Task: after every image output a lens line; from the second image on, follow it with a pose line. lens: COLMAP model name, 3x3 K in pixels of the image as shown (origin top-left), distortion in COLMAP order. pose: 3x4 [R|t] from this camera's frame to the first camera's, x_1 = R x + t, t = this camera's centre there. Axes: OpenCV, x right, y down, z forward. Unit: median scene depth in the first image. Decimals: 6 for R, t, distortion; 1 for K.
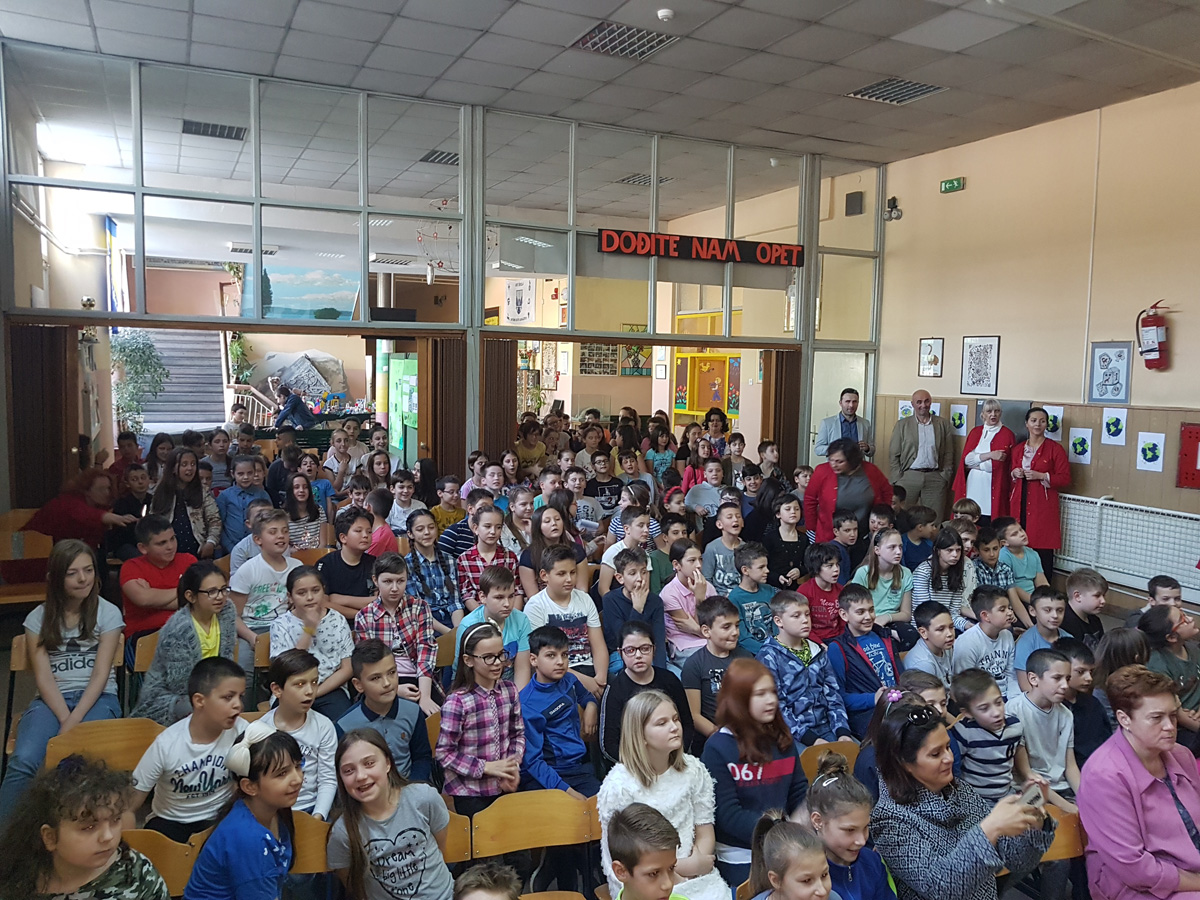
lens RADIAL K [[945.7, 0, 592.9], [0, 945.7, 455.1], [0, 0, 1]] dist [-0.006039, 0.005533]
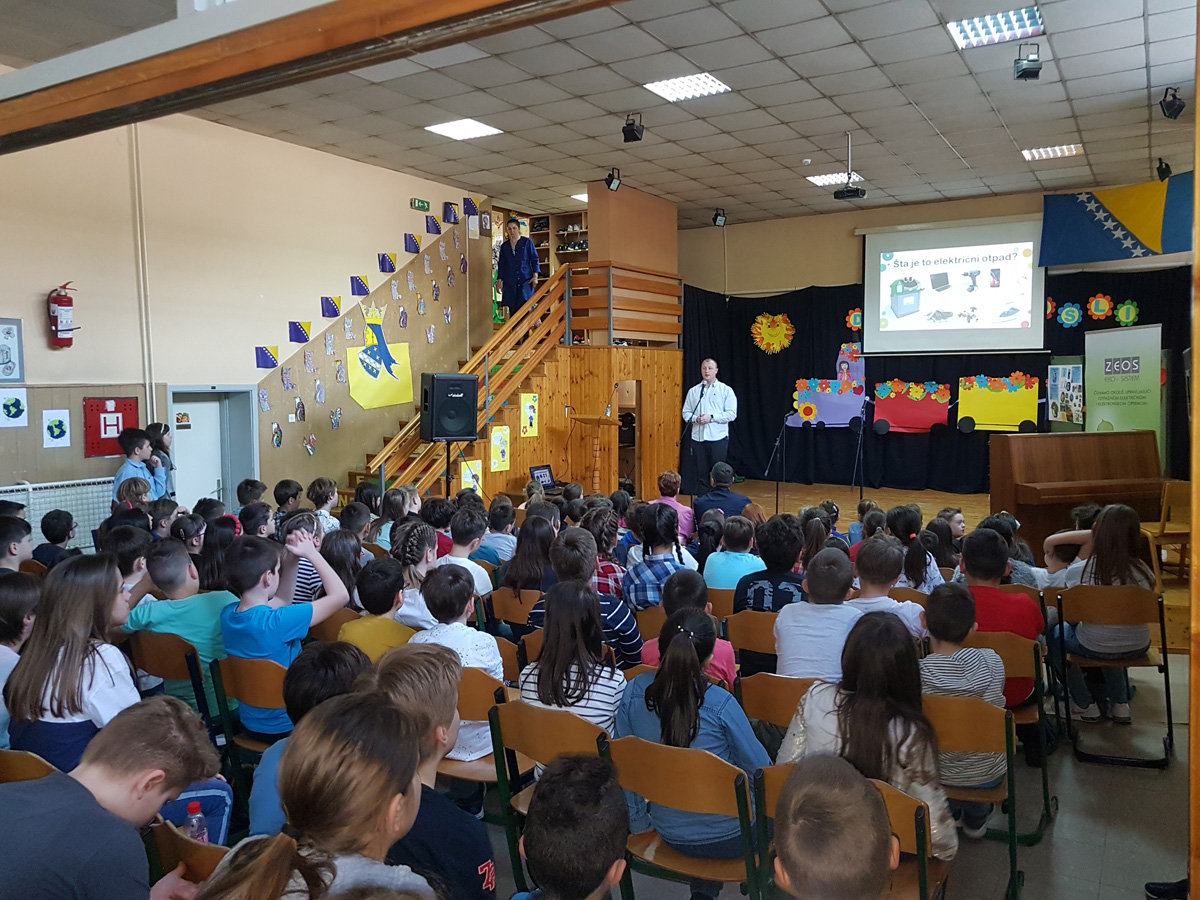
lens RADIAL K [[945.7, 0, 596.8], [0, 945.7, 450.2], [0, 0, 1]] dist [-0.006039, 0.005533]
pose [[-0.567408, -0.079623, 0.819578, -0.521162], [0.070866, 0.986899, 0.144941, -0.078012], [-0.820382, 0.140321, -0.554332, 0.974941]]
